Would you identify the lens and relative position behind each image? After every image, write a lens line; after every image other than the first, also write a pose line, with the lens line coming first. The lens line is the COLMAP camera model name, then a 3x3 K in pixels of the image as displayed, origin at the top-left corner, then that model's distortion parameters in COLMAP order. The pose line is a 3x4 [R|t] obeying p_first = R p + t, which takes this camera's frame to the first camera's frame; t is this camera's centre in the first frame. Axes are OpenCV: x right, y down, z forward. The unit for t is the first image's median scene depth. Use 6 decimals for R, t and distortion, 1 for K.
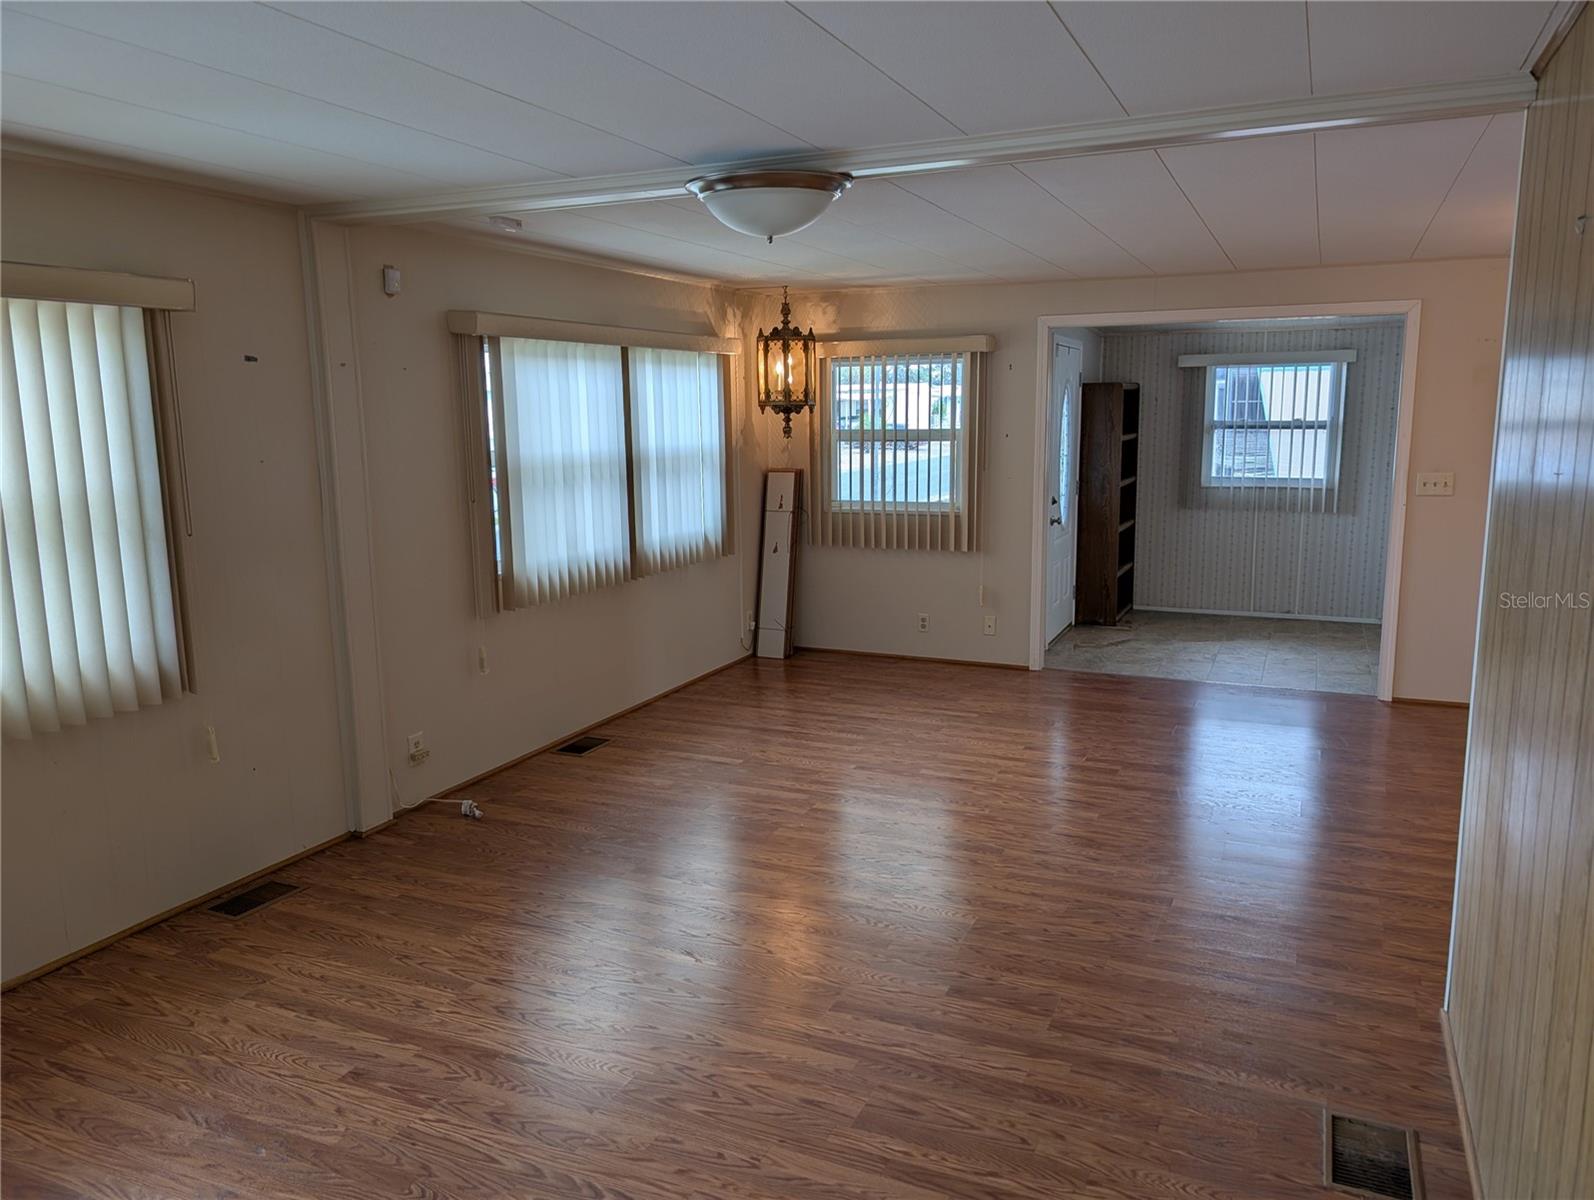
lens RADIAL K [[1143.6, 0, 801.3], [0, 1143.6, 593.5], [0, 0, 1]] dist [0.008081, 0.000061]
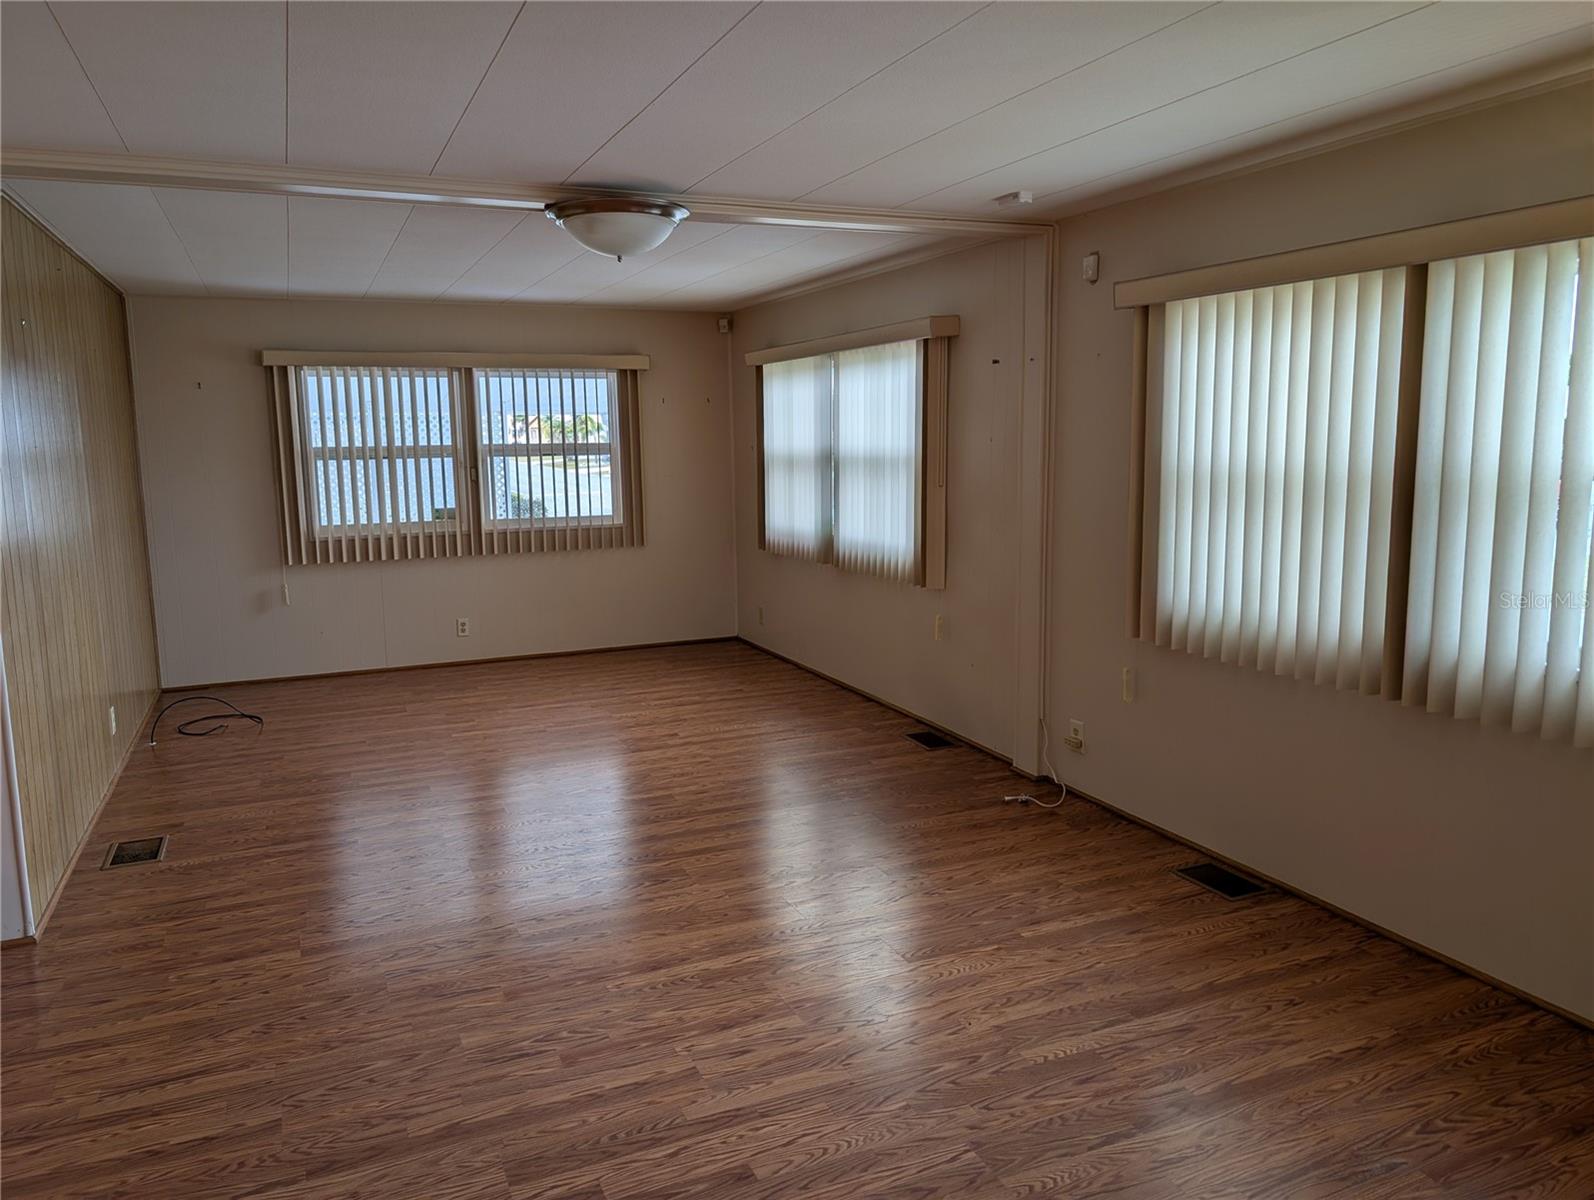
lens RADIAL K [[1143.6, 0, 801.3], [0, 1143.6, 593.5], [0, 0, 1]] dist [0.008081, 0.000061]
pose [[-0.666486, 0.129561, -0.734173, 0.535364], [-0.101520, 0.959838, 0.261544, -0.217931], [0.738573, 0.248849, -0.626565, 1.390935]]
